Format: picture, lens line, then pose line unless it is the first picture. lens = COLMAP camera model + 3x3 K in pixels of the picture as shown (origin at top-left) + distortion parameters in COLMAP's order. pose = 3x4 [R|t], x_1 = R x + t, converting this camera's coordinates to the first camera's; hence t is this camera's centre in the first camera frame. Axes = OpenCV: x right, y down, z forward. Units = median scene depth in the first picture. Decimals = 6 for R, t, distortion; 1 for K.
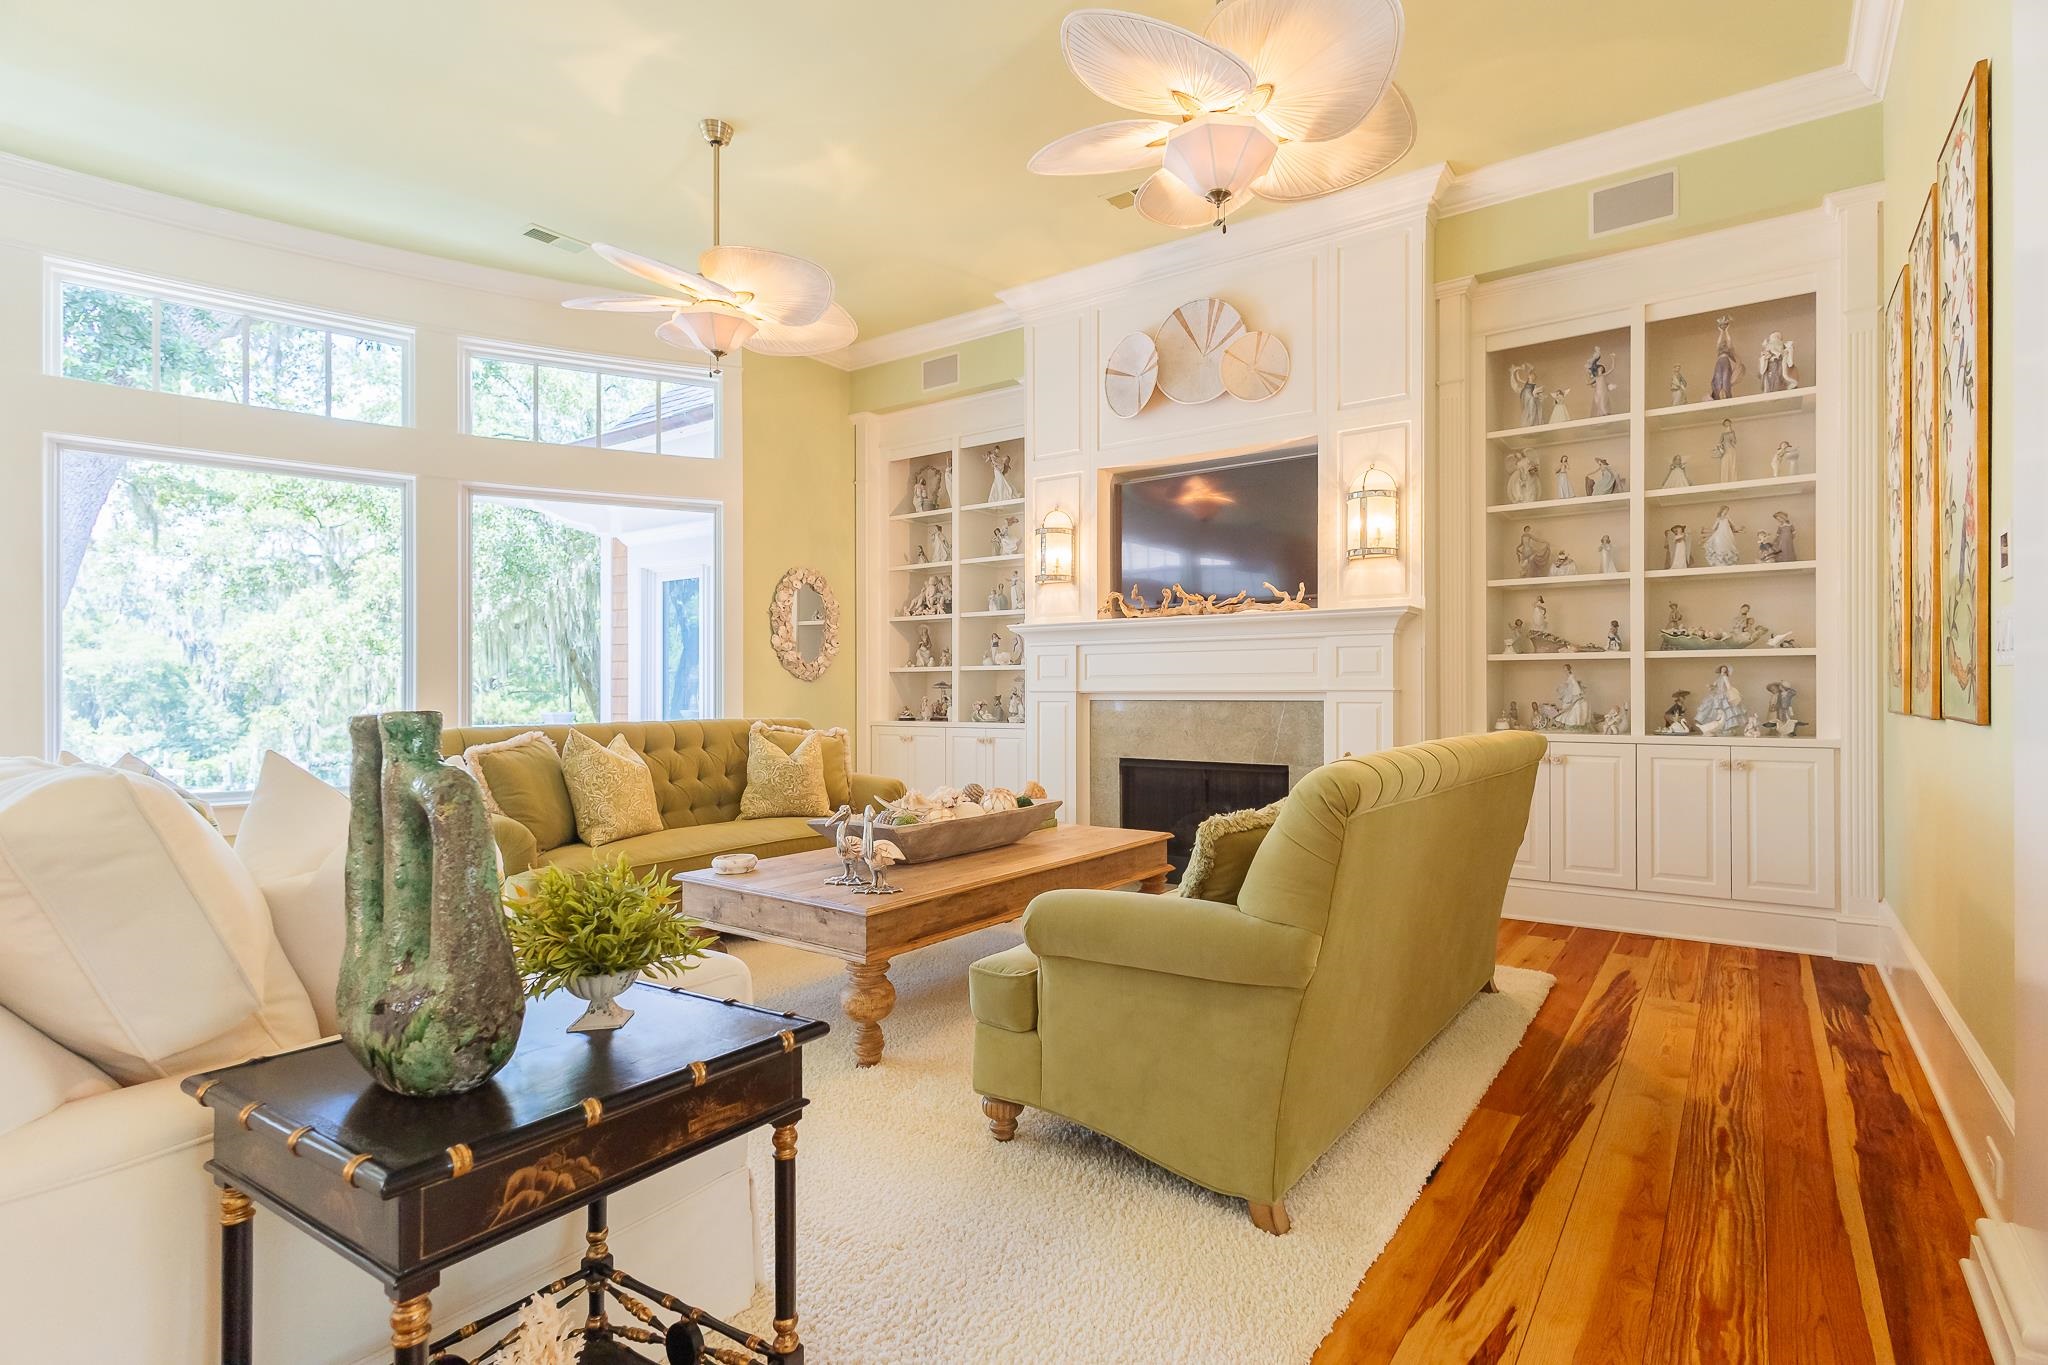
lens RADIAL K [[969.2, 0, 1119.5], [0, 969.2, 695.8], [0, 0, 1]] dist [-0.001023, -0.000150]
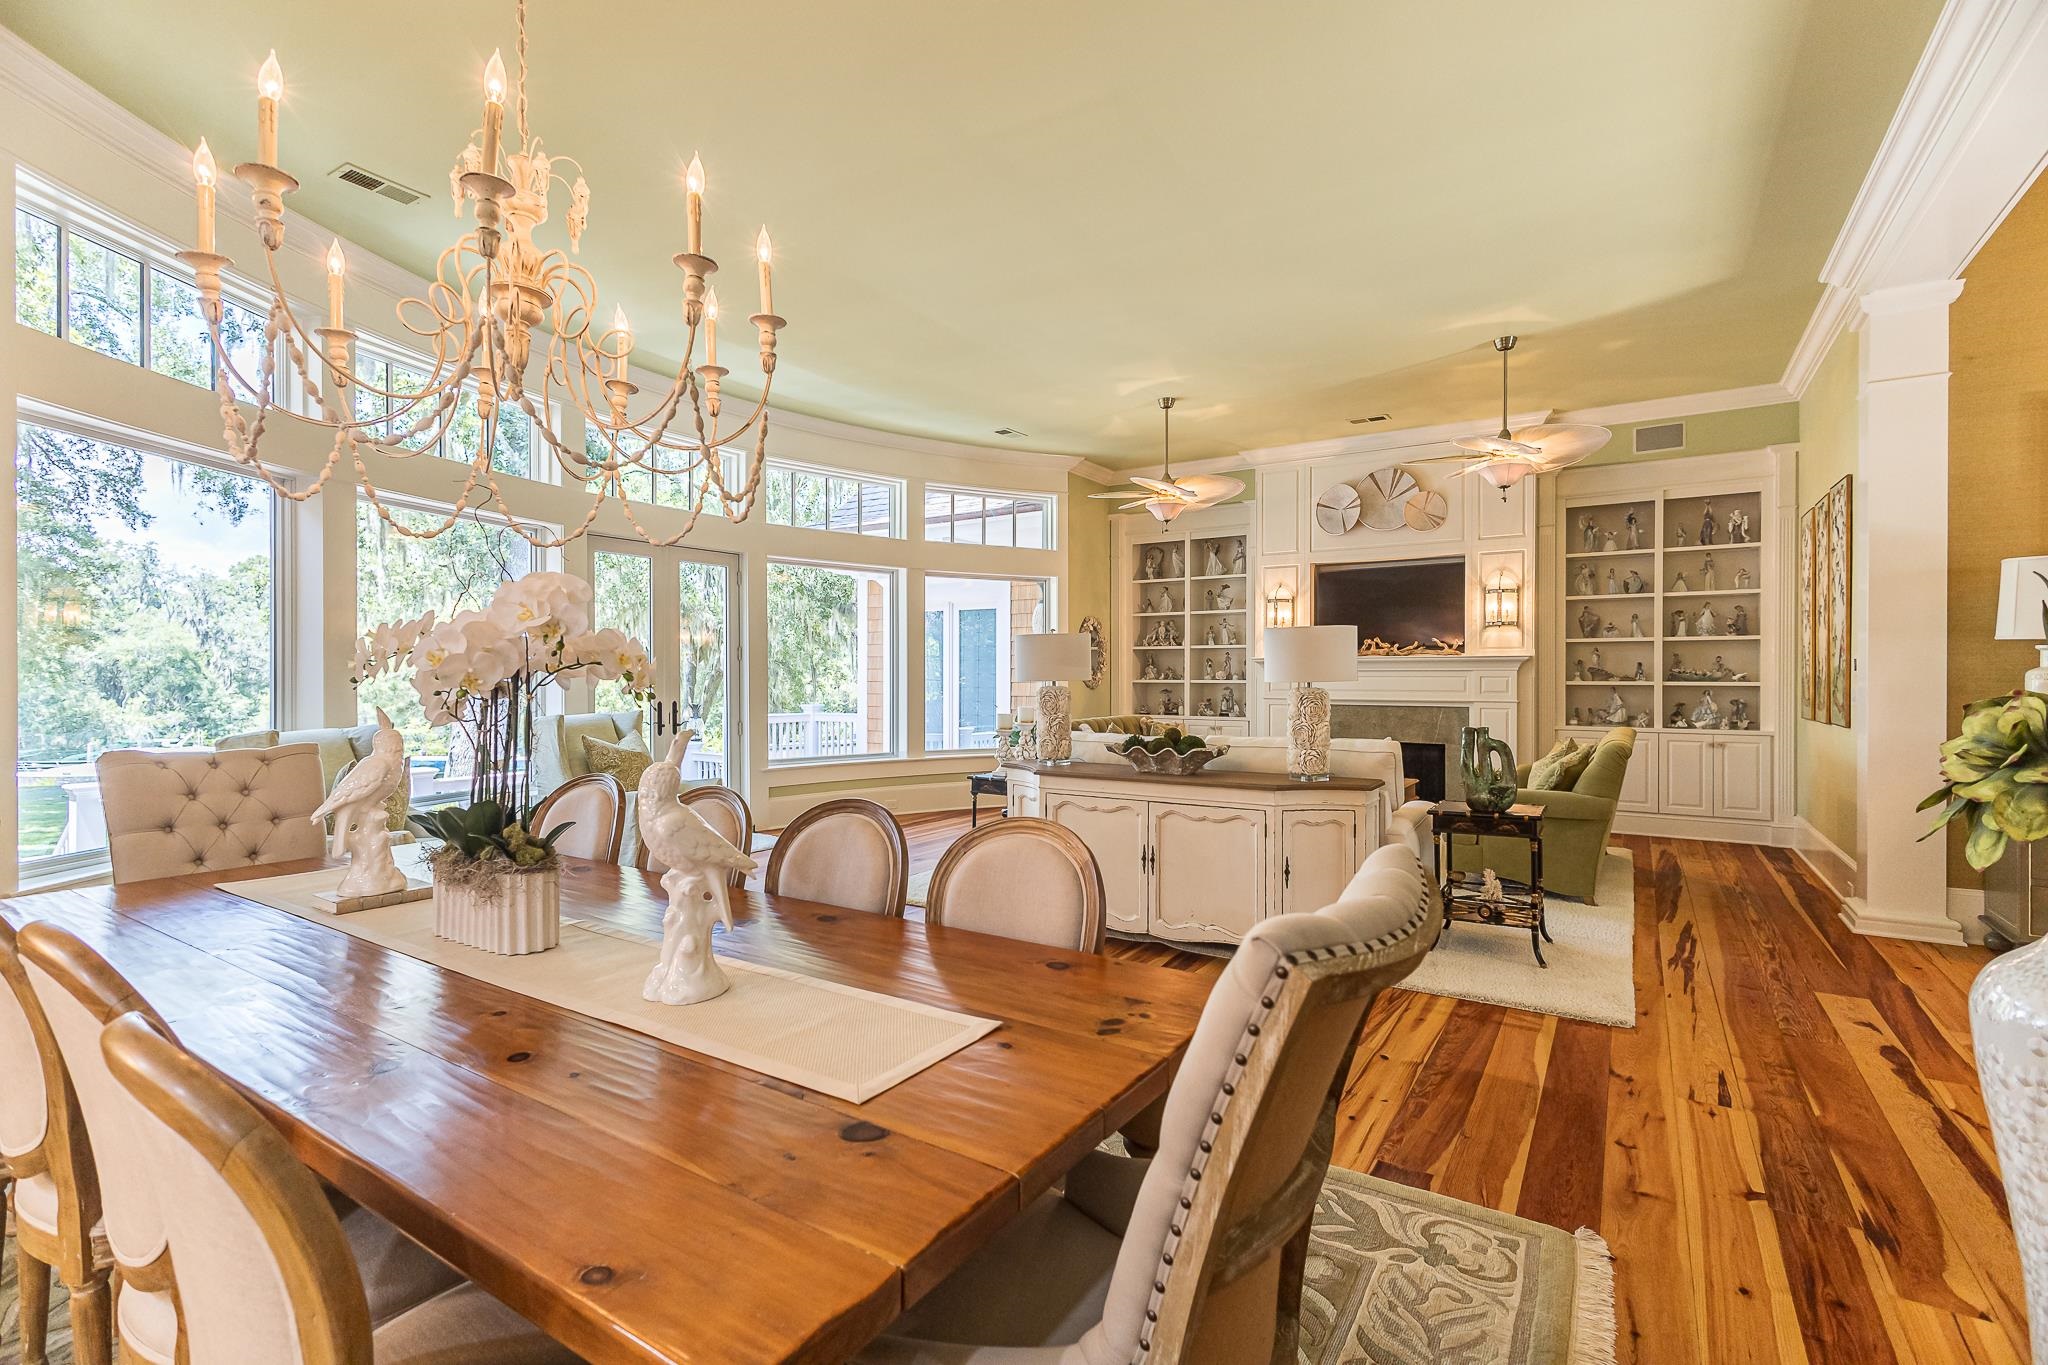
lens RADIAL K [[924.3, 0, 1024.0], [0, 924.3, 682.5], [0, 0, 1]] dist [-0.000728, -0.000262]
pose [[0.999977, 0.003794, -0.005678, -0.558087], [-0.003781, 0.999990, 0.002335, -0.038343], [0.005687, -0.002314, 0.999981, -0.638140]]
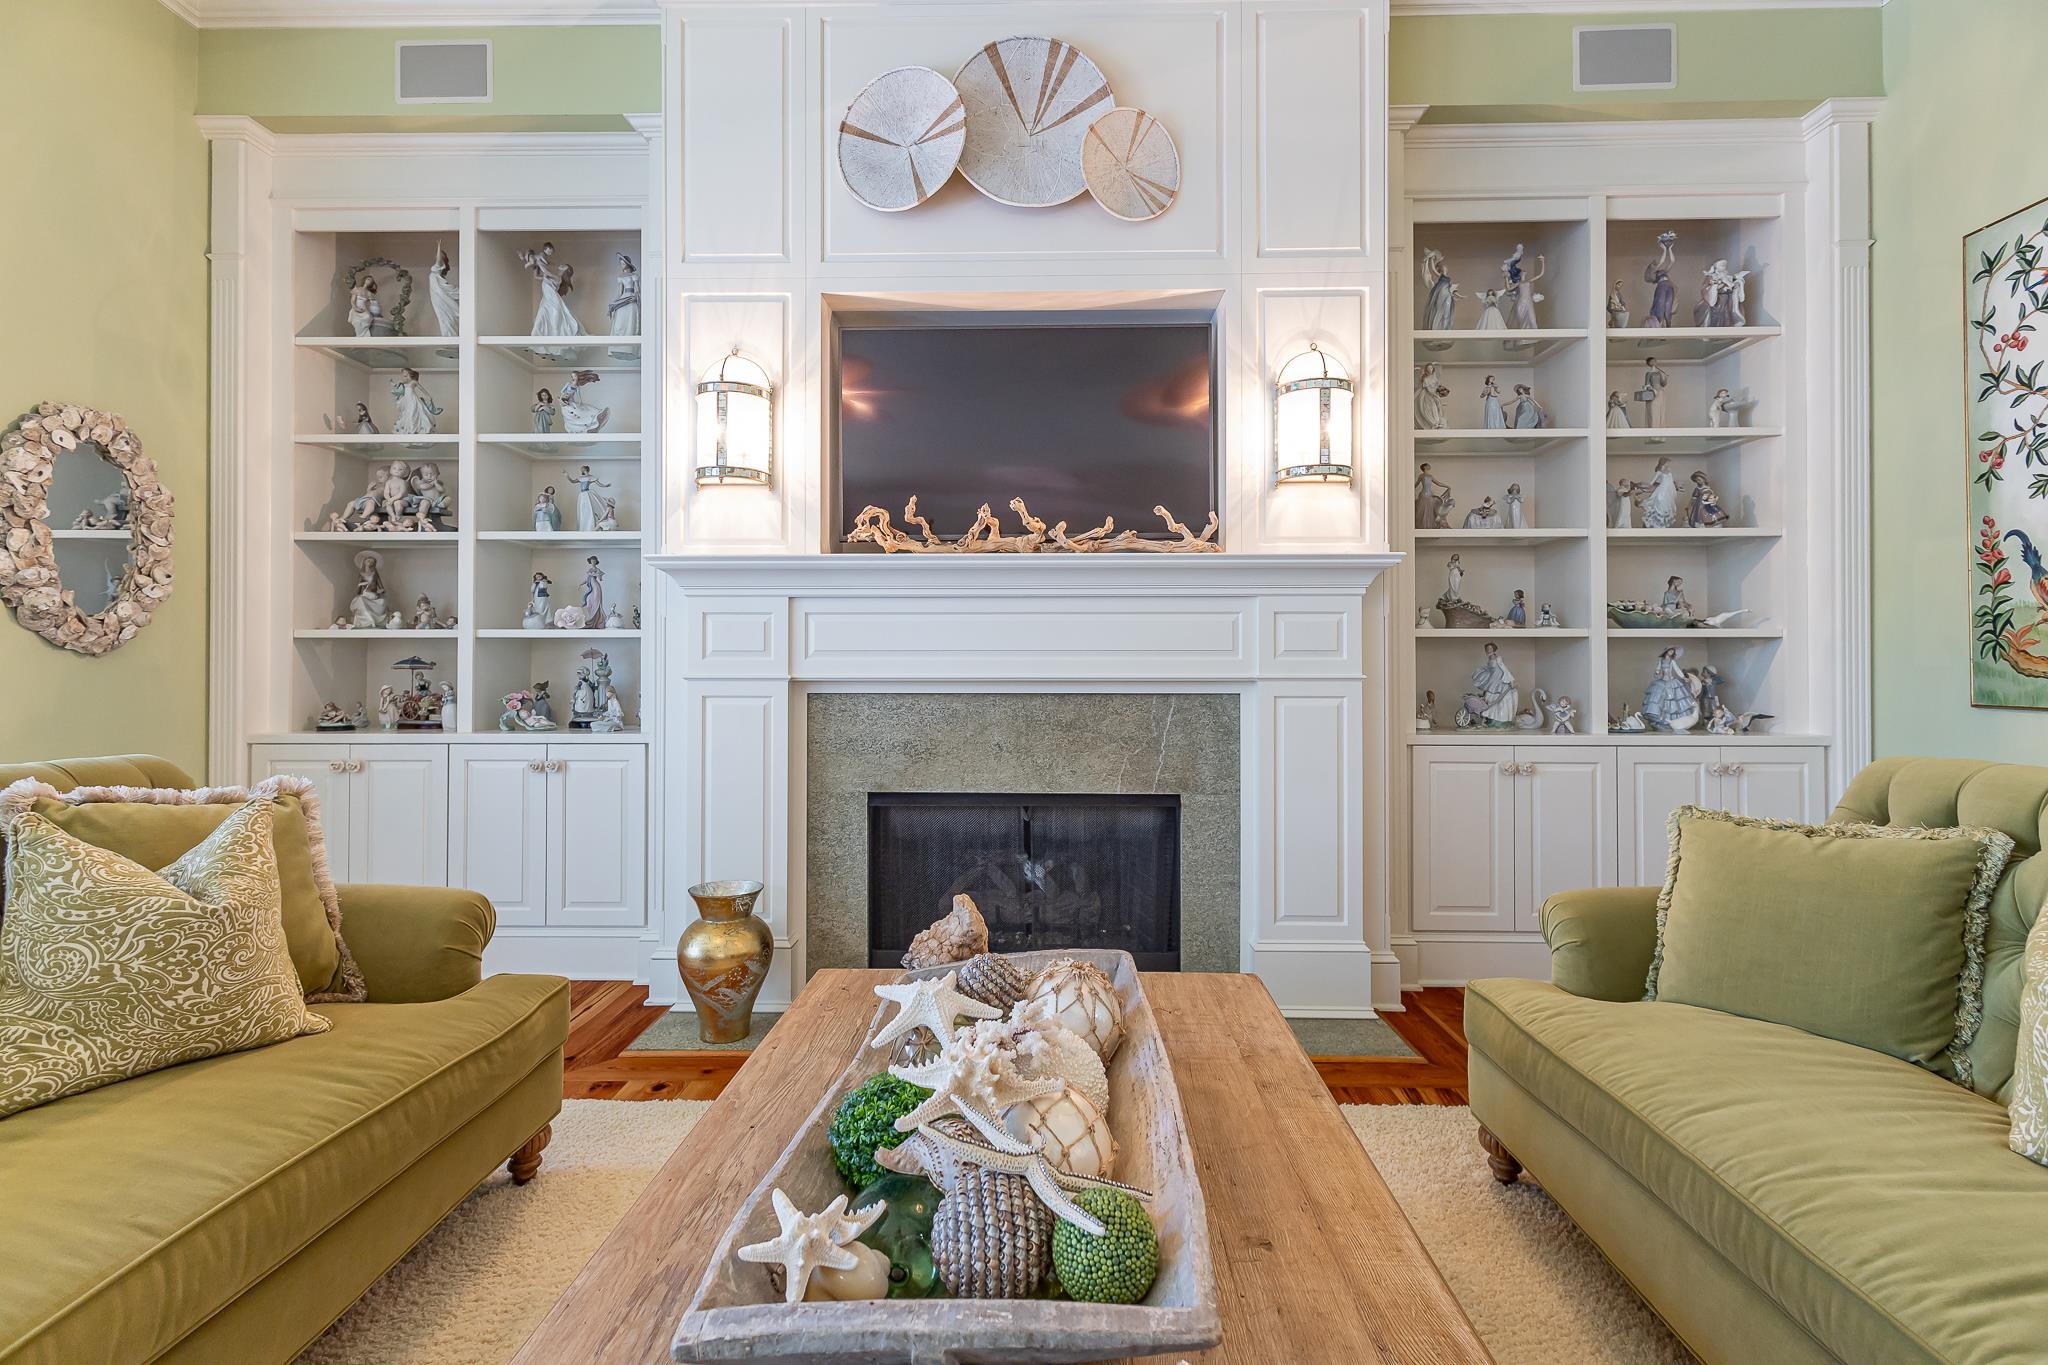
lens RADIAL K [[945.6, 0, 1020.7], [0, 945.6, 655.6], [0, 0, 1]] dist [0.005543, 0.000556]
pose [[0.850199, 0.005509, 0.526432, -0.244015], [0.000209, 0.999942, -0.010802, -0.013353], [-0.526461, 0.009294, 0.850148, 0.515282]]
